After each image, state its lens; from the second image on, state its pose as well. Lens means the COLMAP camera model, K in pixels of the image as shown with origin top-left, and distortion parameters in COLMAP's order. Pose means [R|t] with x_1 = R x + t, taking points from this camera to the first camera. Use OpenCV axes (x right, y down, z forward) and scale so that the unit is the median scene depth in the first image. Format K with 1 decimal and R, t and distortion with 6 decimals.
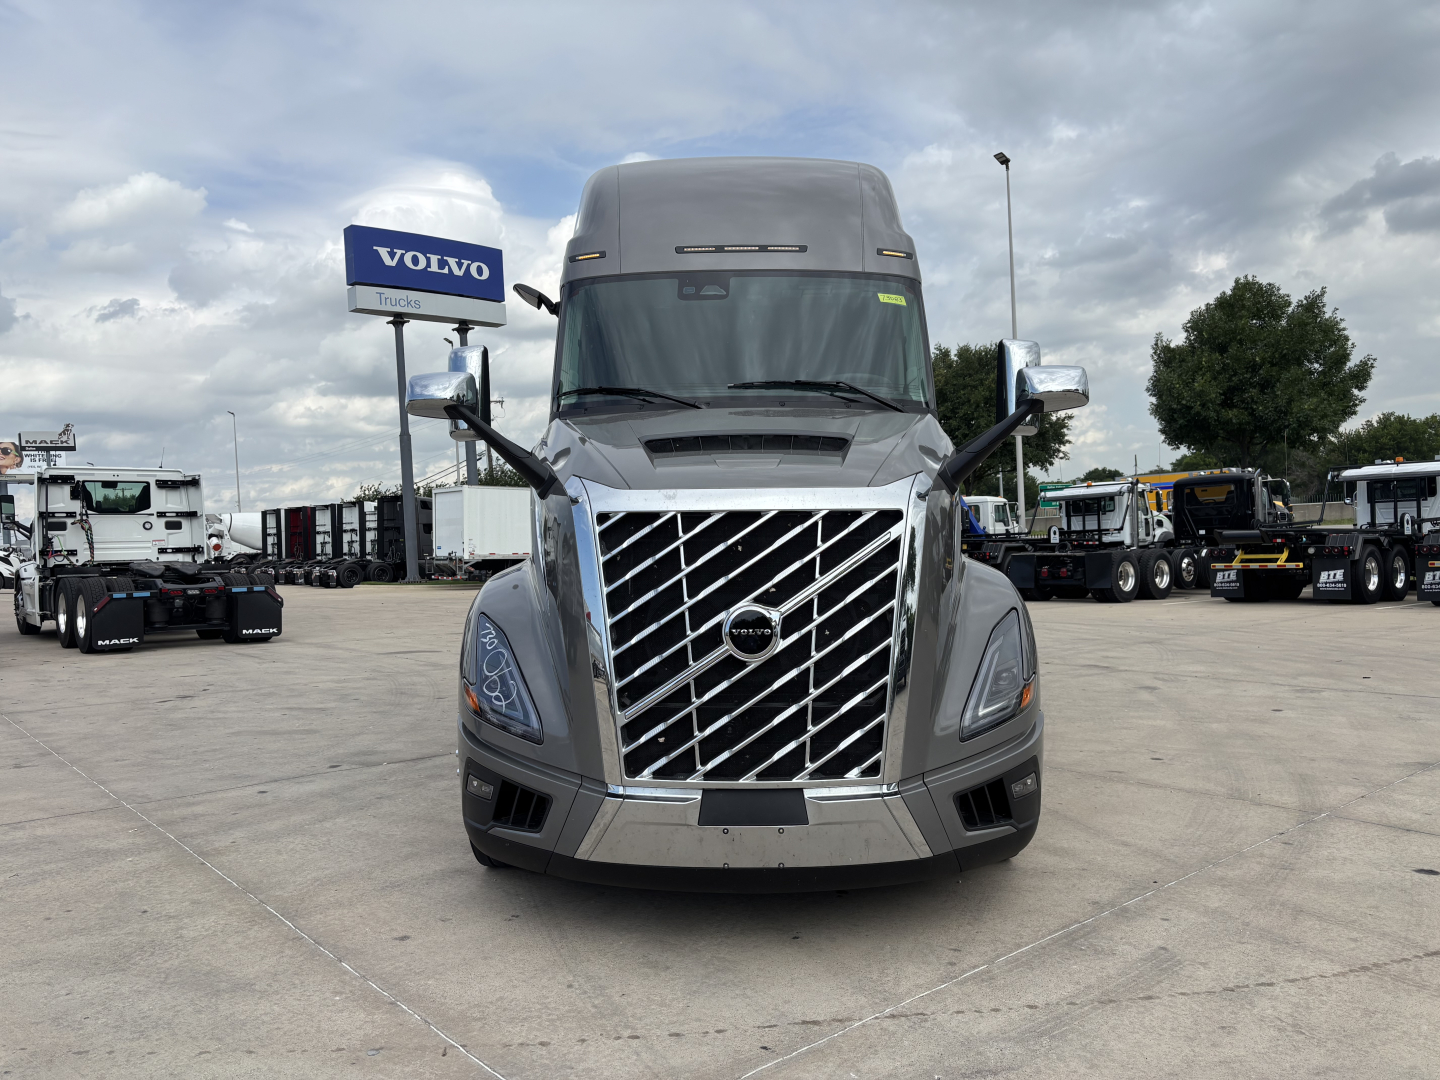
lens RADIAL K [[1100.6, 0, 724.0], [0, 1100.6, 540.9], [0, 0, 1]] dist [0.033462, -0.042099]
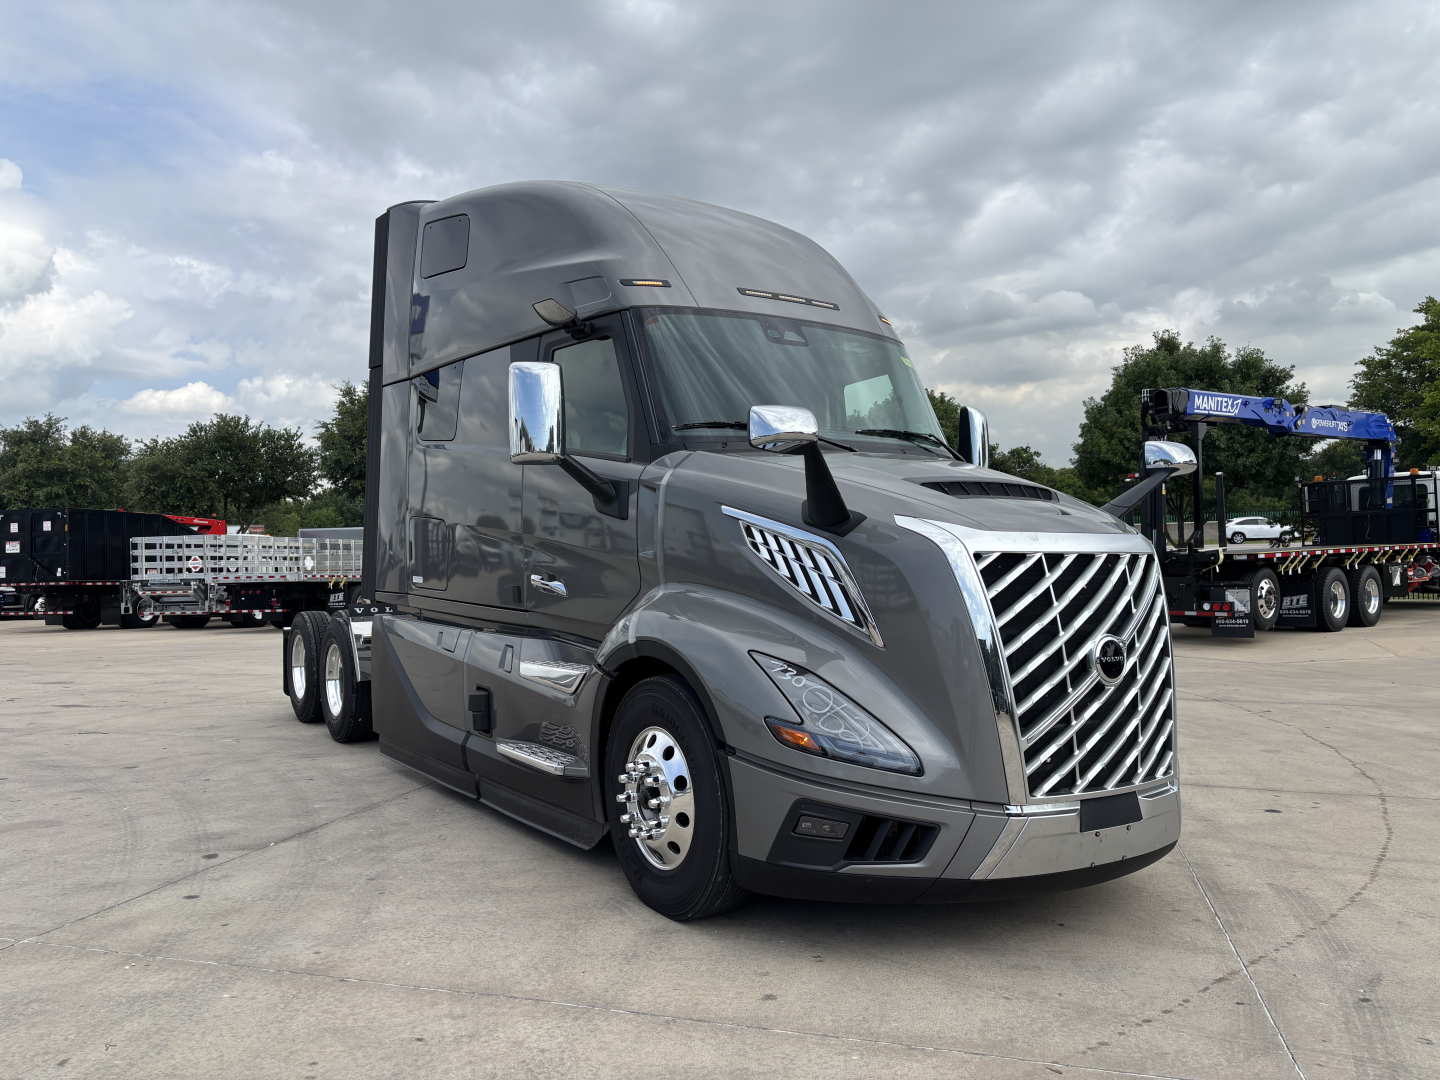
lens RADIAL K [[1100.6, 0, 716.7], [0, 1100.6, 540.9], [0, 0, 1]] dist [0.033462, -0.042099]
pose [[0.829243, 0.027630, 0.558204, -0.570041], [-0.012588, 0.999447, -0.030771, -0.000352], [-0.558746, 0.018490, 0.829133, 0.156100]]
